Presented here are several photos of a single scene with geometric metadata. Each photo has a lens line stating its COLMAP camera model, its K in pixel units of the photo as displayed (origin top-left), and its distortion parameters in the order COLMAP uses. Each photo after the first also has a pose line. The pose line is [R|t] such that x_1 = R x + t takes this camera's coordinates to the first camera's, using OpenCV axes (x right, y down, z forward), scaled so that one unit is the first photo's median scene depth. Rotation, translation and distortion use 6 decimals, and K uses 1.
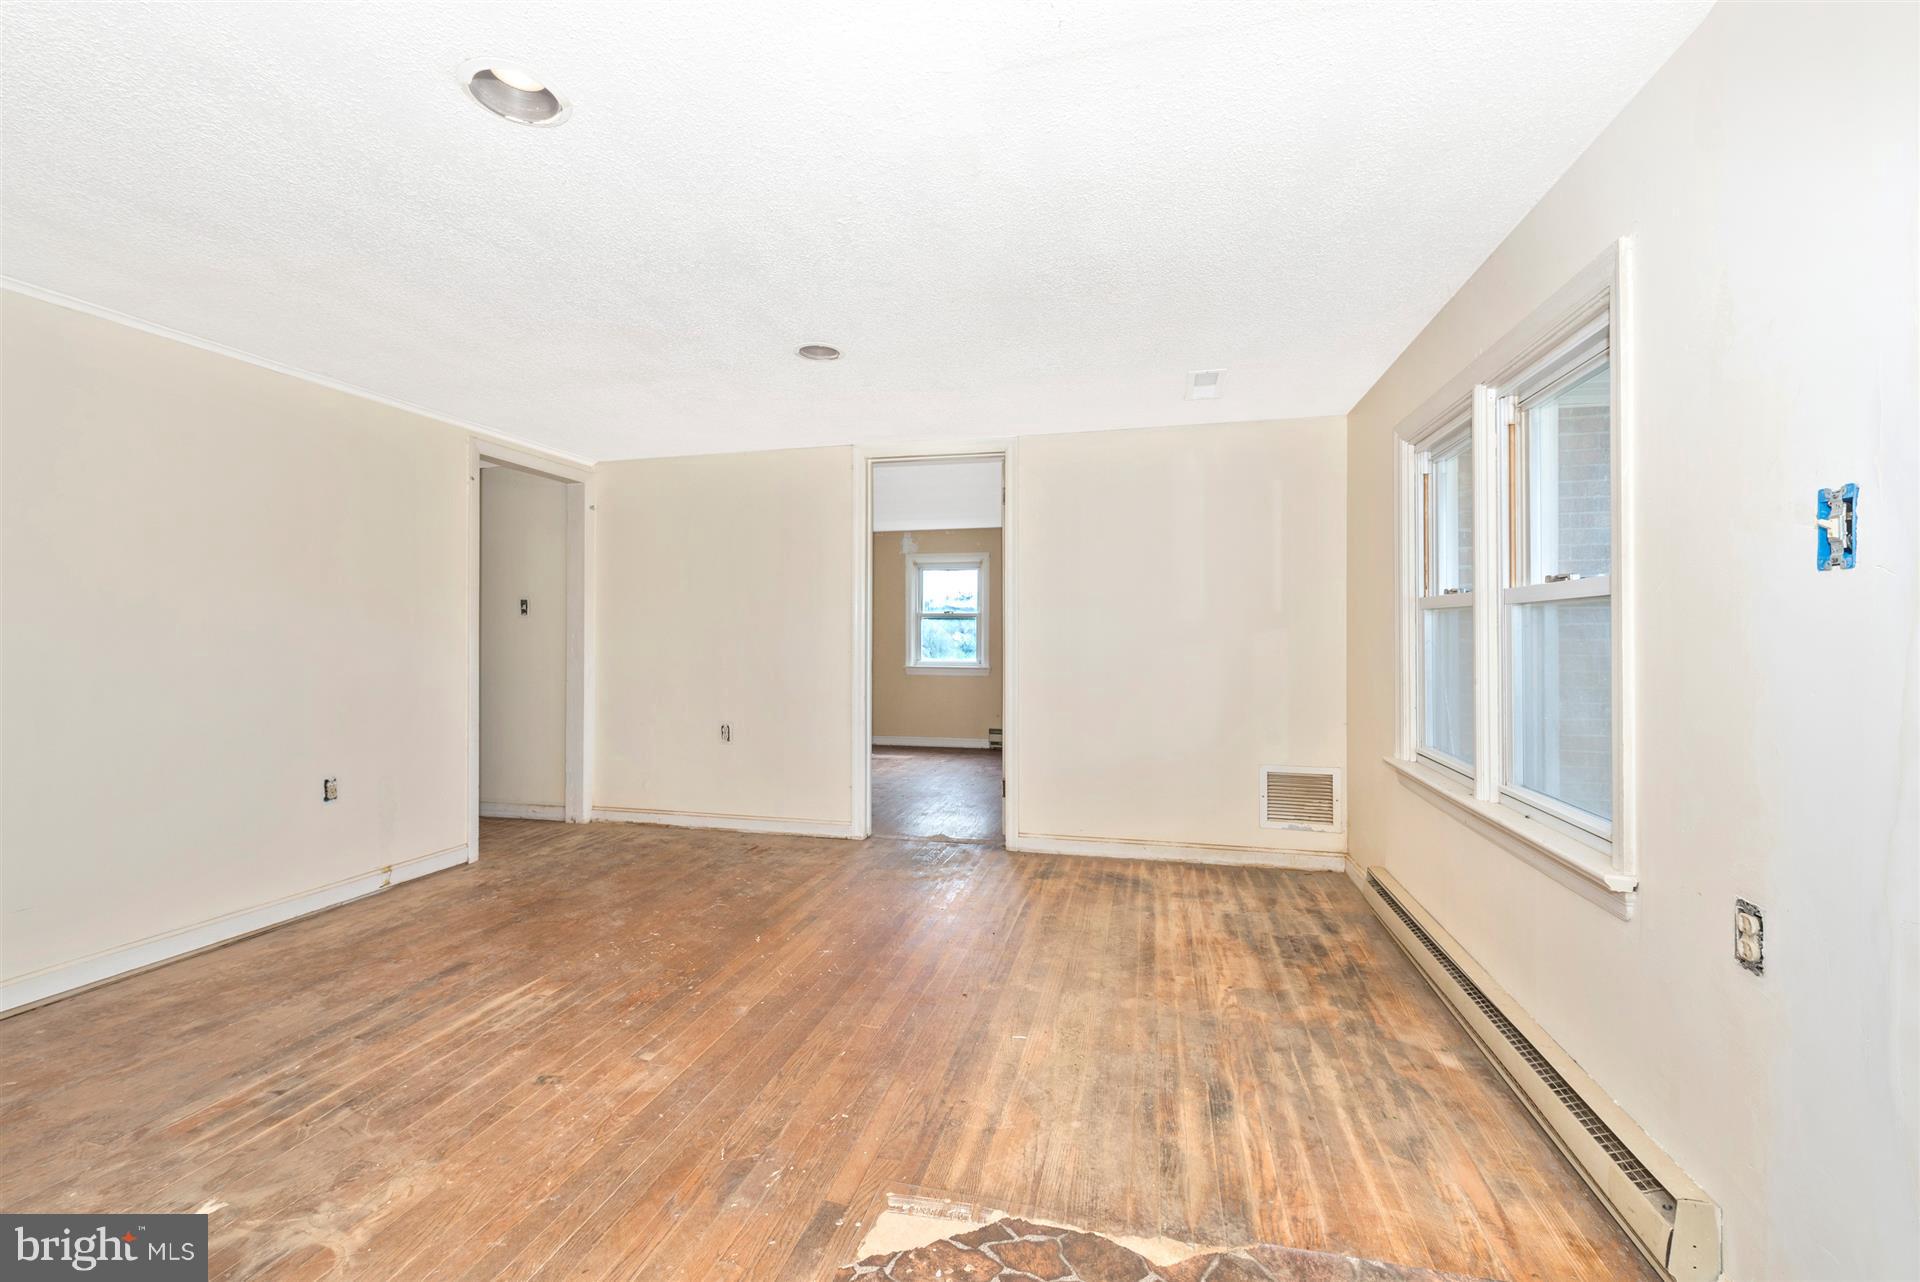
lens RADIAL K [[754.8, 0, 966.4], [0, 754.8, 629.4], [0, 0, 1]] dist [0.010696, -0.001783]
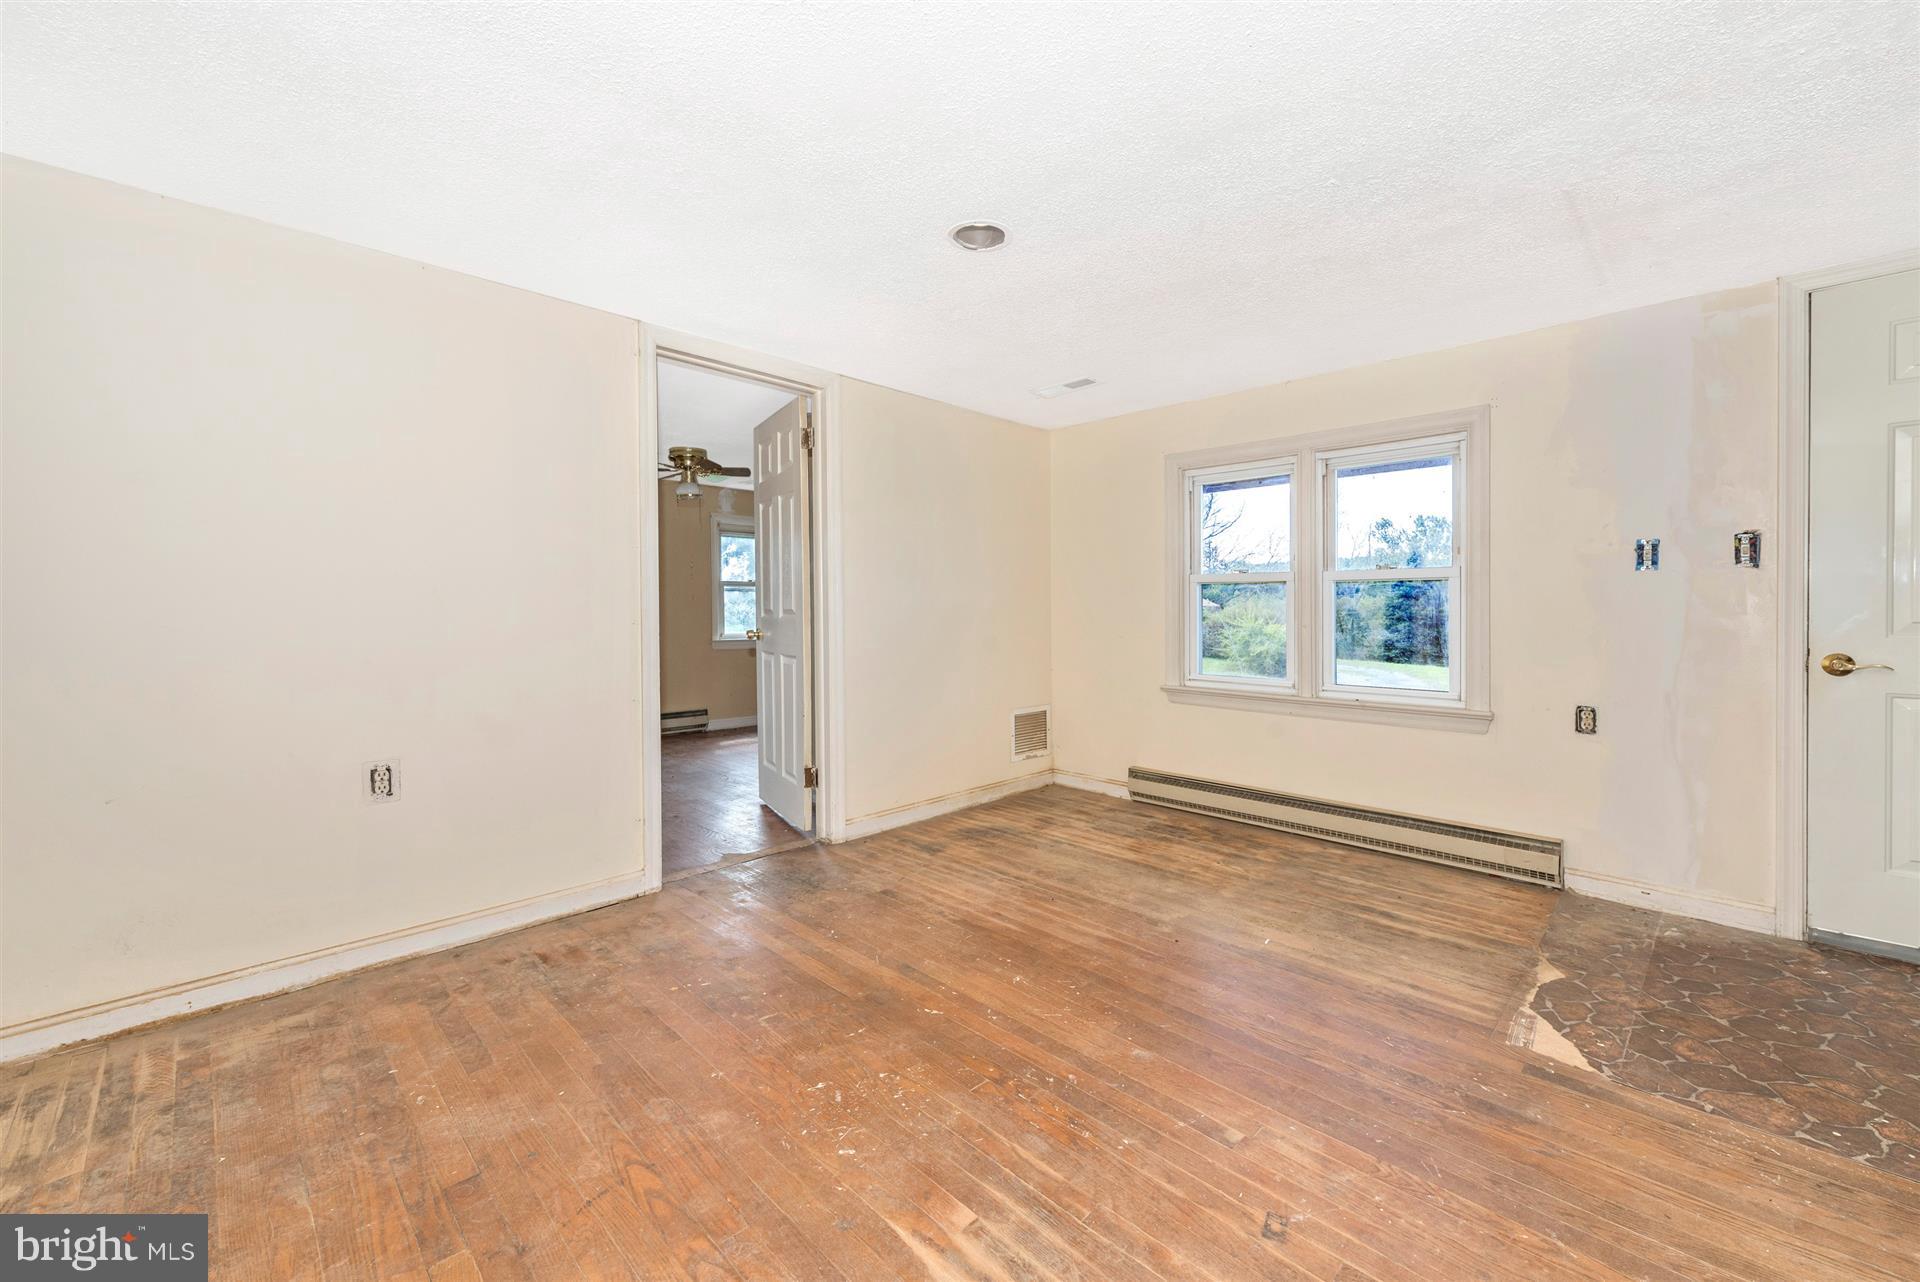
lens RADIAL K [[745.1, 0, 962.5], [0, 745.1, 614.7], [0, 0, 1]] dist [0.013411, -0.004215]
pose [[0.533466, -0.010627, 0.845755, -1.025156], [-0.002508, 0.999897, 0.014146, 0.022181], [-0.845818, -0.009667, 0.533384, 0.709685]]
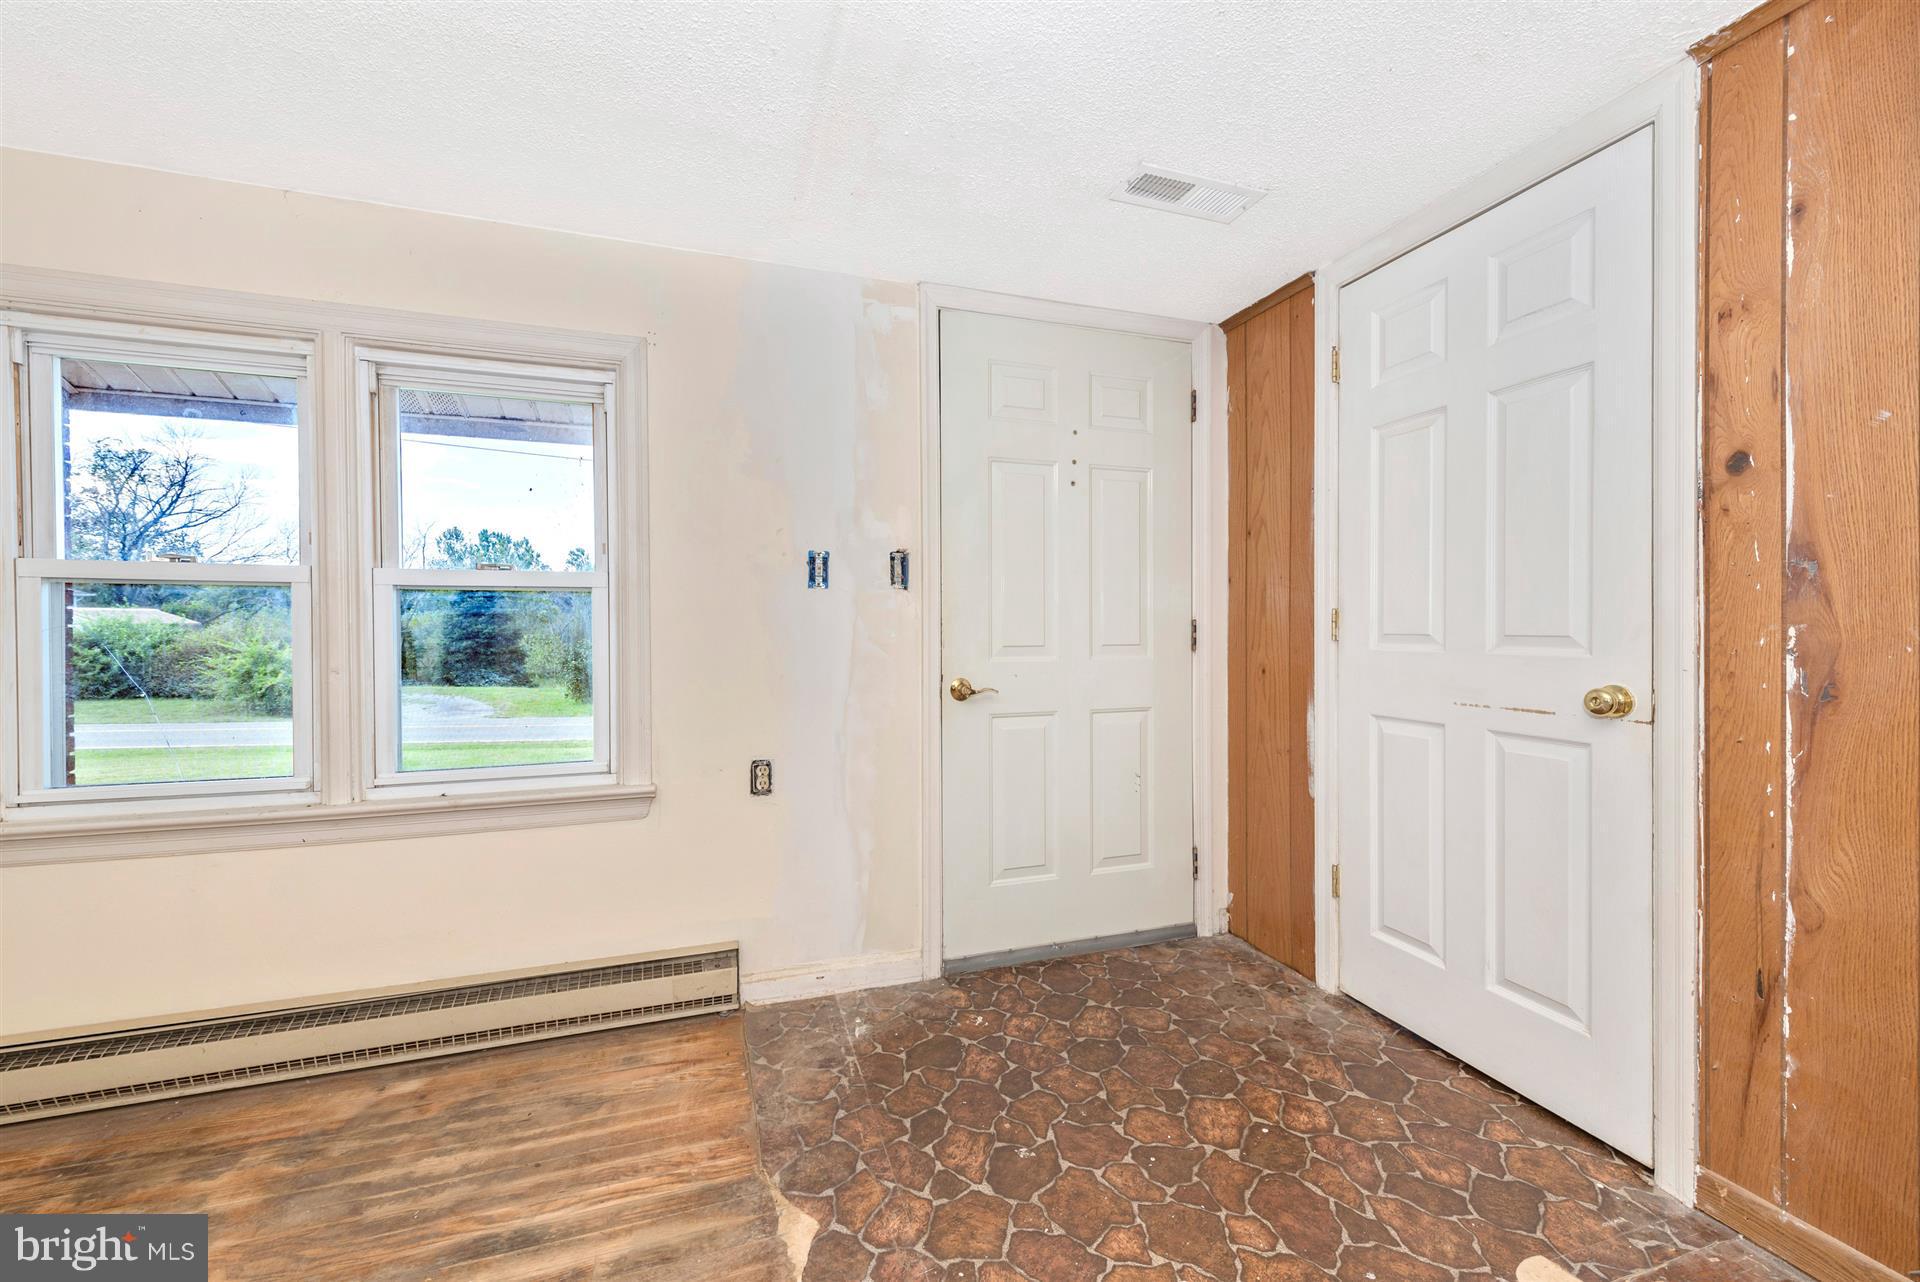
lens RADIAL K [[757.5, 0, 959.0], [0, 757.5, 629.9], [0, 0, 1]] dist [0.015077, -0.005008]
pose [[-0.520342, -0.007444, 0.853925, -0.411547], [-0.005120, 0.999971, 0.005597, 0.014542], [-0.853943, -0.001460, -0.520365, 0.786436]]
